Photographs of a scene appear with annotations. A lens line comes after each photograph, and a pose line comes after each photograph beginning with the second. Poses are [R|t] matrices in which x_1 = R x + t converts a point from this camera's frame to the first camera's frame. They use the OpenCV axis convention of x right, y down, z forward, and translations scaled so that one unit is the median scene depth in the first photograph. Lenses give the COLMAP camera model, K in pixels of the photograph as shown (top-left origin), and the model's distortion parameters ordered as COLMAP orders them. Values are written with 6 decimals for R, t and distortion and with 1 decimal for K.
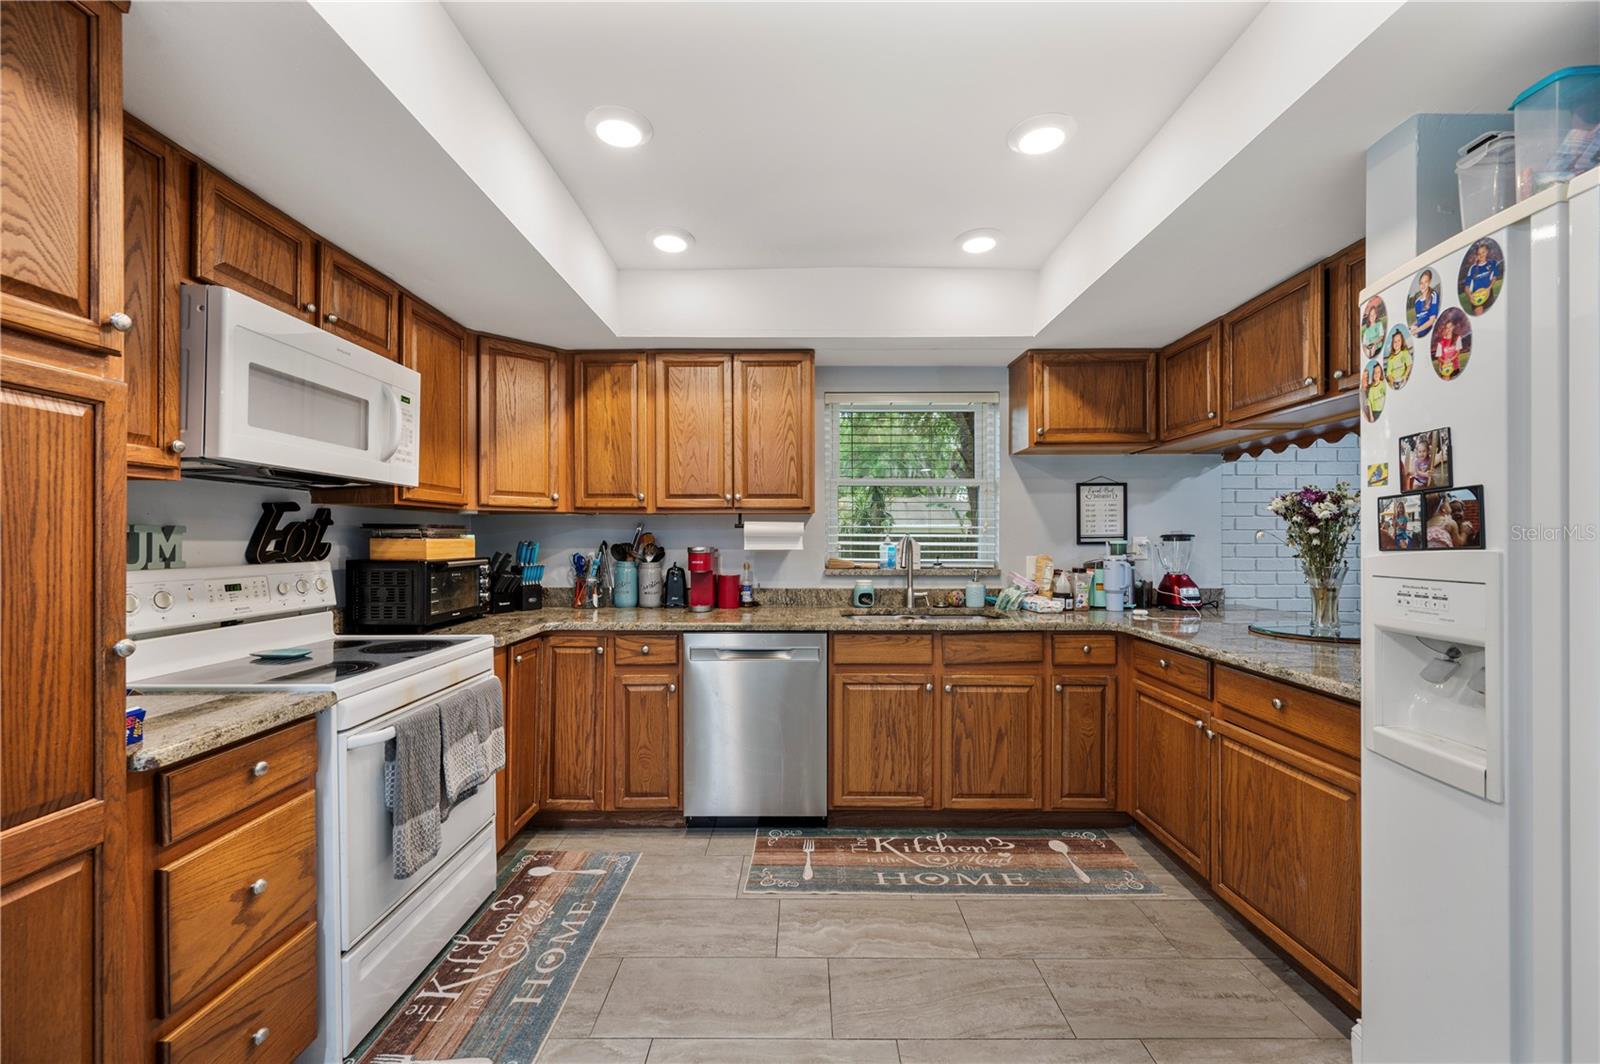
lens RADIAL K [[634.4, 0, 801.4], [0, 634.4, 531.1], [0, 0, 1]] dist [0.000070, -0.000095]
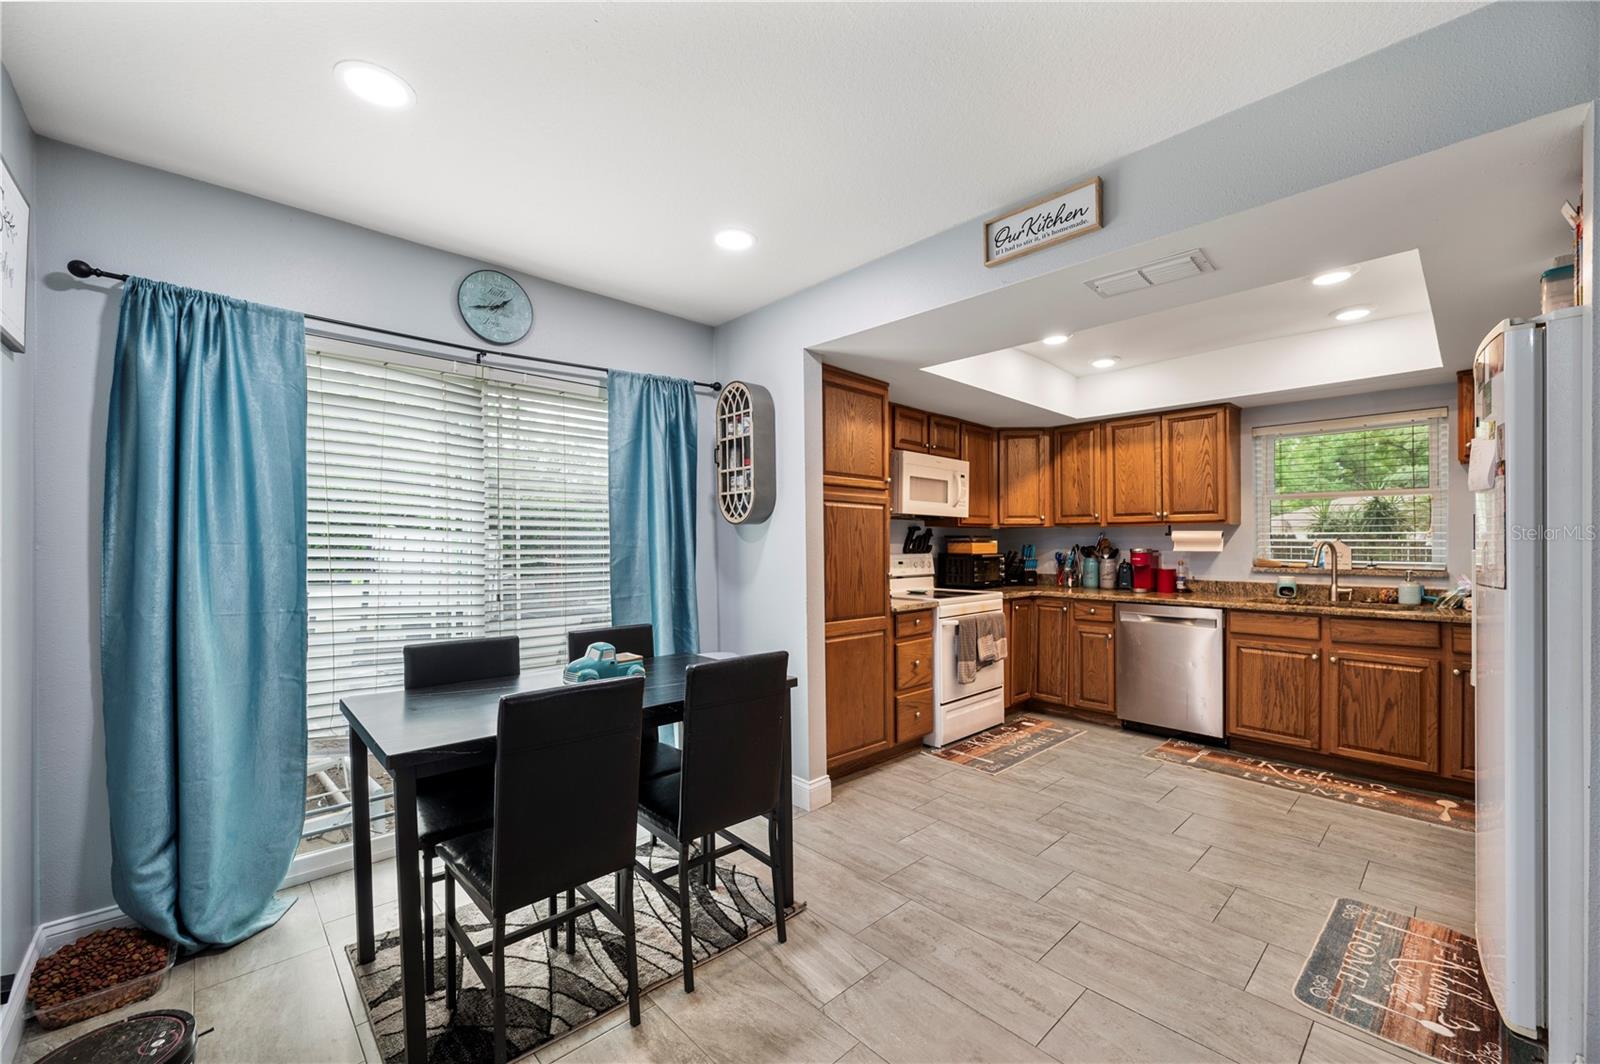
lens RADIAL K [[634.4, 0, 793.1], [0, 634.4, 551.1], [0, 0, 1]] dist [0.000070, -0.000095]
pose [[0.678018, 0.010487, -0.734971, 0.441876], [0.008035, 0.999733, 0.021677, -0.008864], [0.735001, -0.020604, 0.677752, -0.685803]]
